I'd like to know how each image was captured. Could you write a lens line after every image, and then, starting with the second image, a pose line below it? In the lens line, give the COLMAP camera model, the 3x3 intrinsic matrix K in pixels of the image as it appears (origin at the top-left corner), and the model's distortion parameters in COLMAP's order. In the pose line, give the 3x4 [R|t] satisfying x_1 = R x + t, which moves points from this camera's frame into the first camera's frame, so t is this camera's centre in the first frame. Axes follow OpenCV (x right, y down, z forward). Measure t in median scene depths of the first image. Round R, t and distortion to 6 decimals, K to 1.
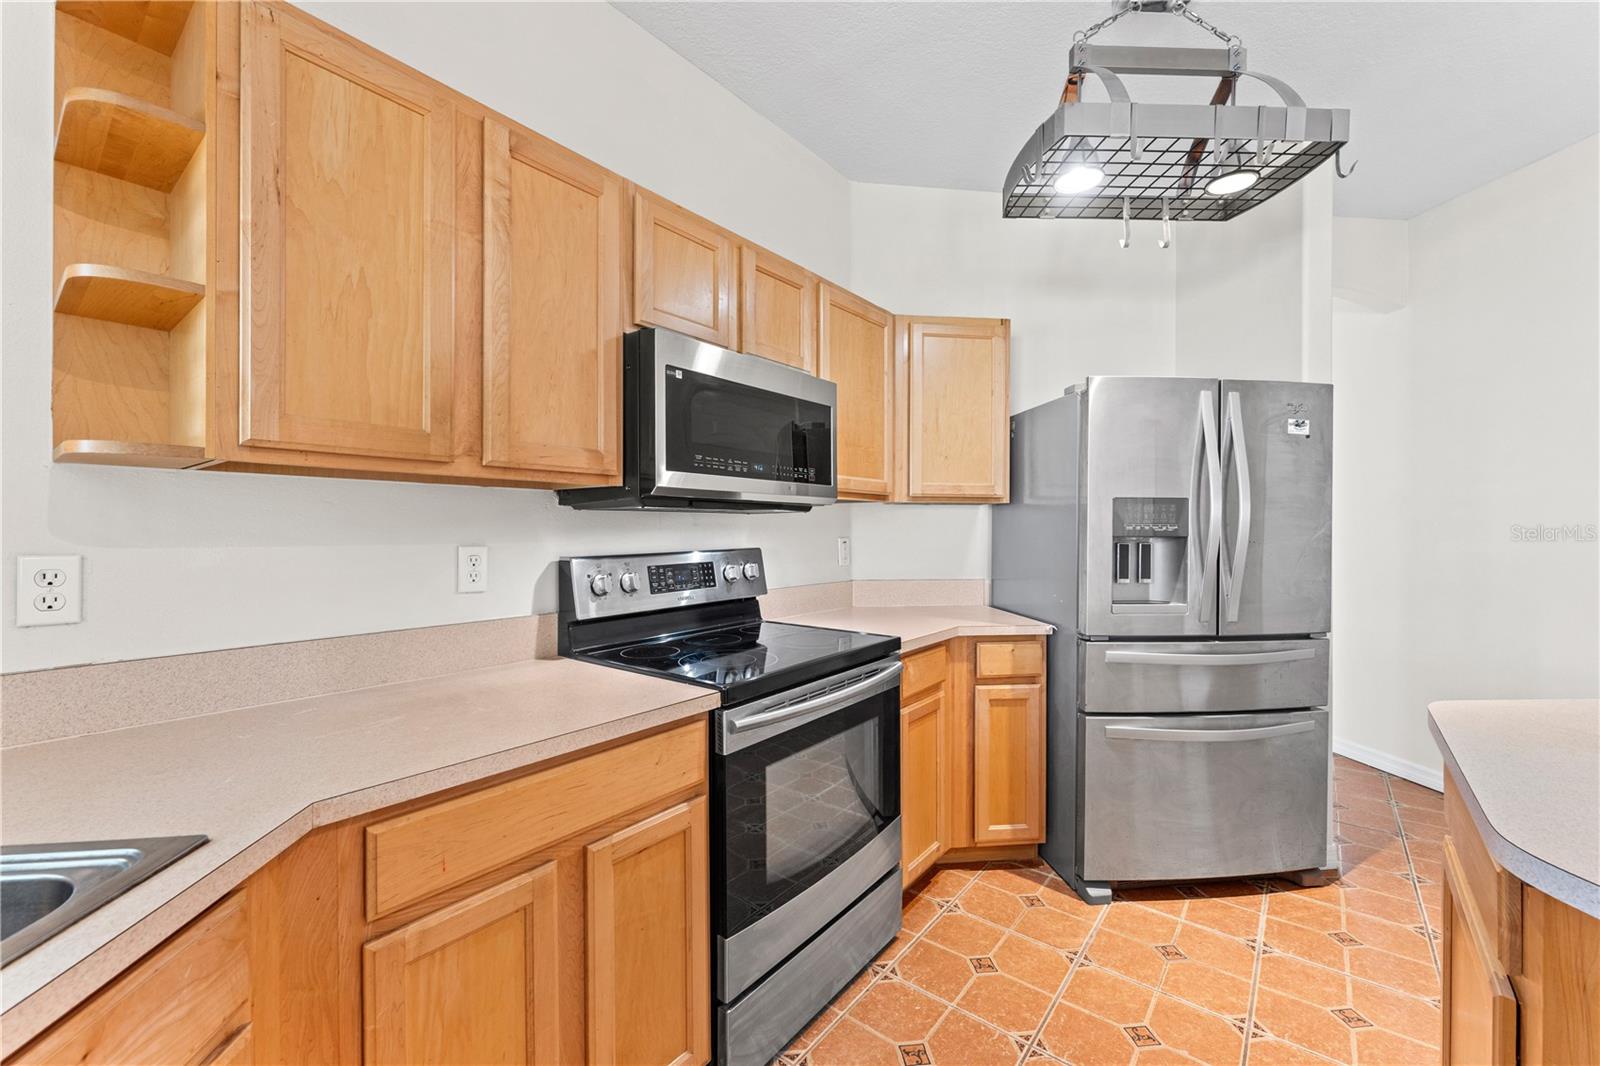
lens RADIAL K [[645.6, 0, 800.0], [0, 645.6, 533.0], [0, 0, 1]] dist [-0.001908, -0.000183]
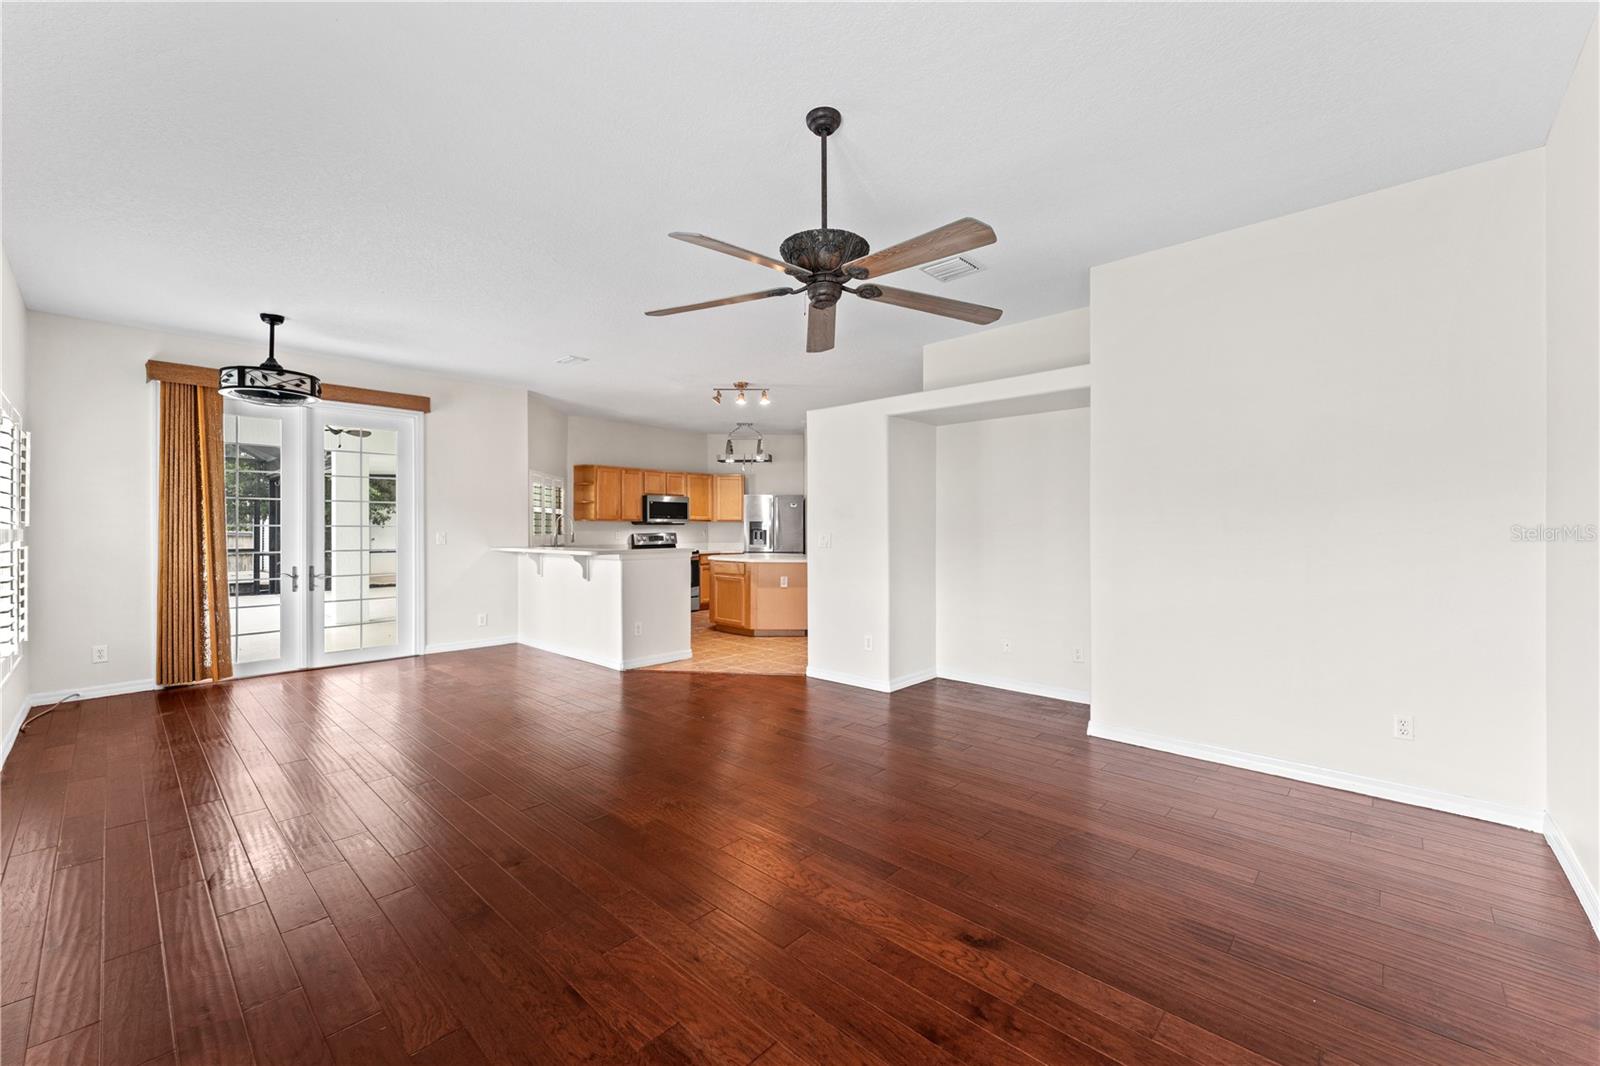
lens RADIAL K [[641.1, 0, 811.9], [0, 641.1, 529.4], [0, 0, 1]] dist [-0.016436, -0.000072]
pose [[0.998268, -0.004302, -0.058676, 1.441878], [0.003903, 0.999968, -0.006918, 0.042699], [0.058704, 0.006677, 0.998253, -4.244759]]
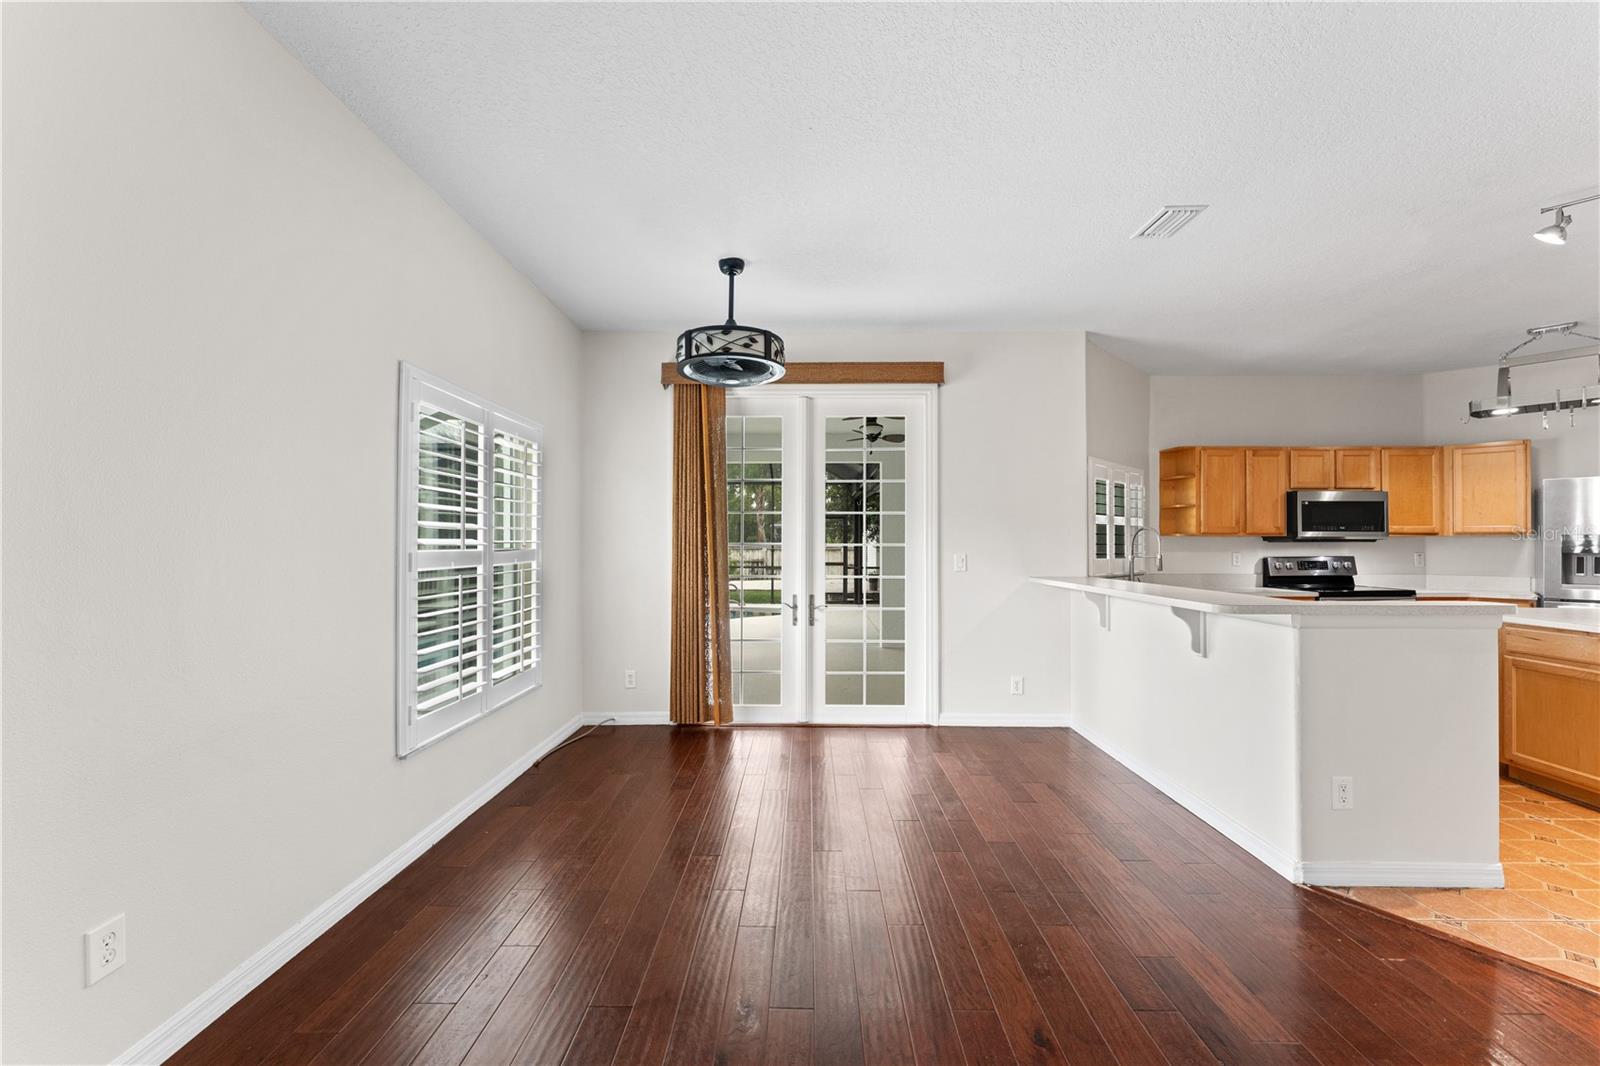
lens RADIAL K [[641.3, 0, 798.0], [0, 641.3, 539.3], [0, 0, 1]] dist [-0.001913, -0.000007]
pose [[0.611879, -0.007024, -0.790920, 0.743217], [-0.005831, 0.999893, -0.013391, 0.005198], [0.790930, 0.012806, 0.611773, -2.813867]]
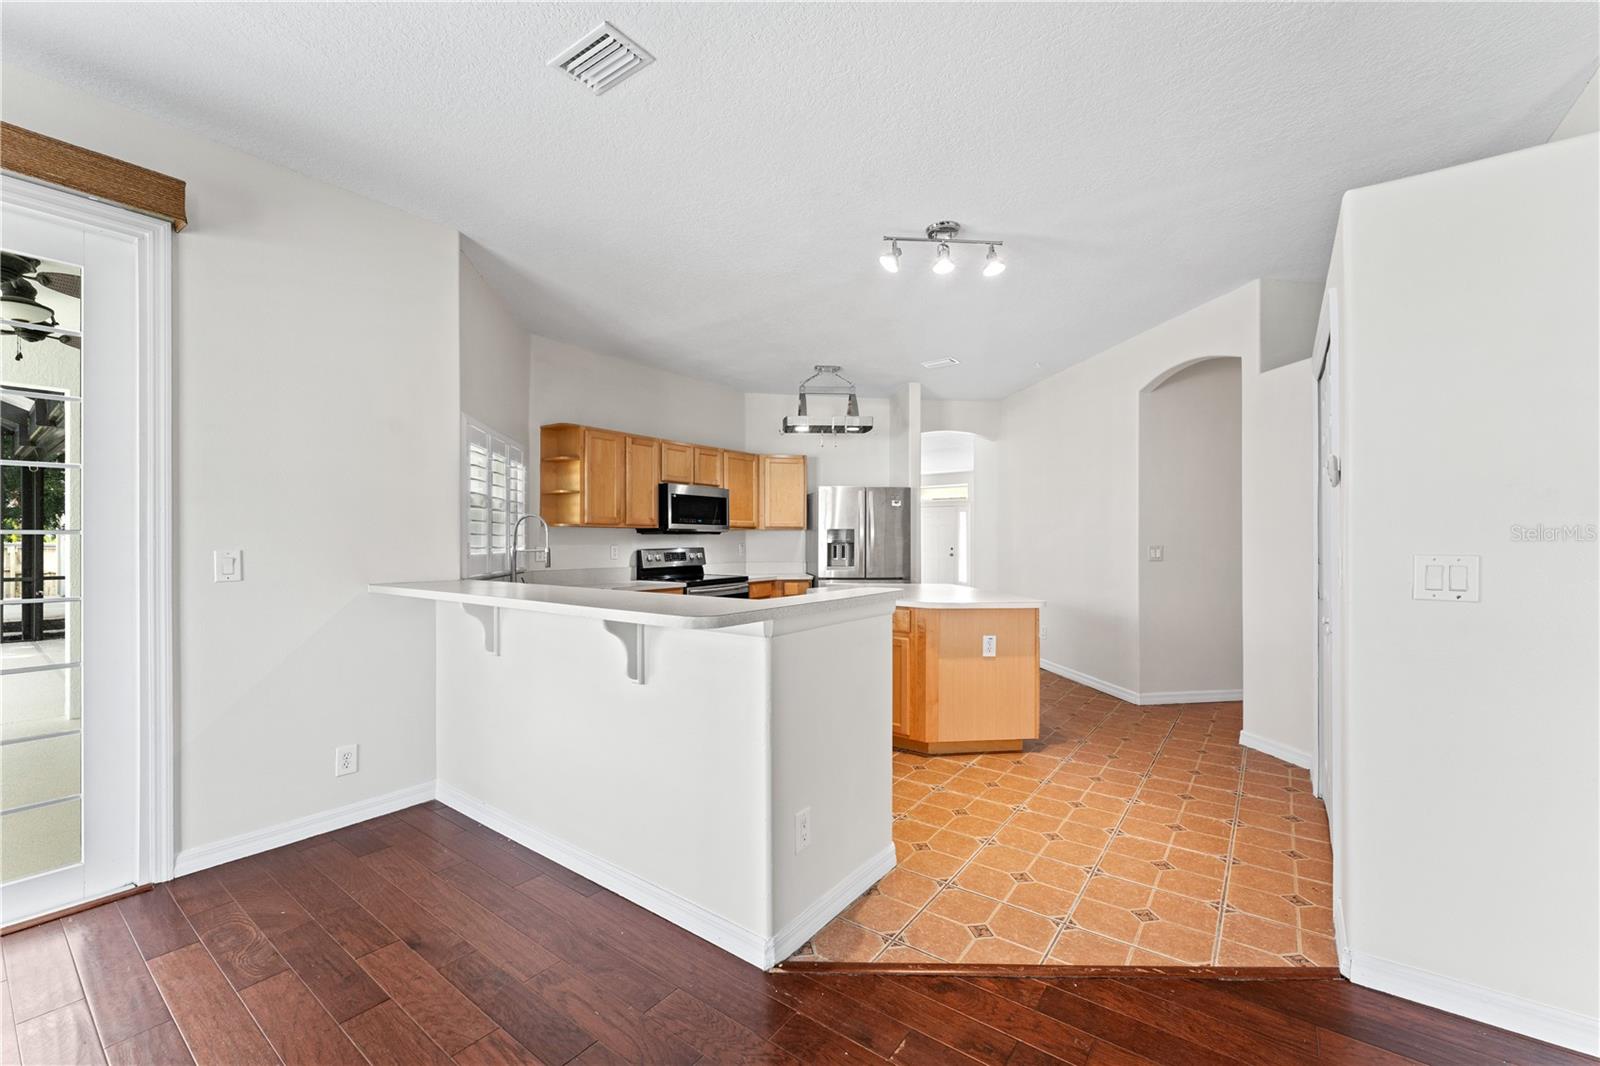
lens RADIAL K [[641.3, 0, 798.0], [0, 641.3, 539.3], [0, 0, 1]] dist [-0.001913, -0.000007]
pose [[0.999522, -0.003815, 0.030676, 0.324863], [0.004095, 0.999950, -0.009076, 0.019779], [-0.030640, 0.009198, 0.999488, -2.180189]]
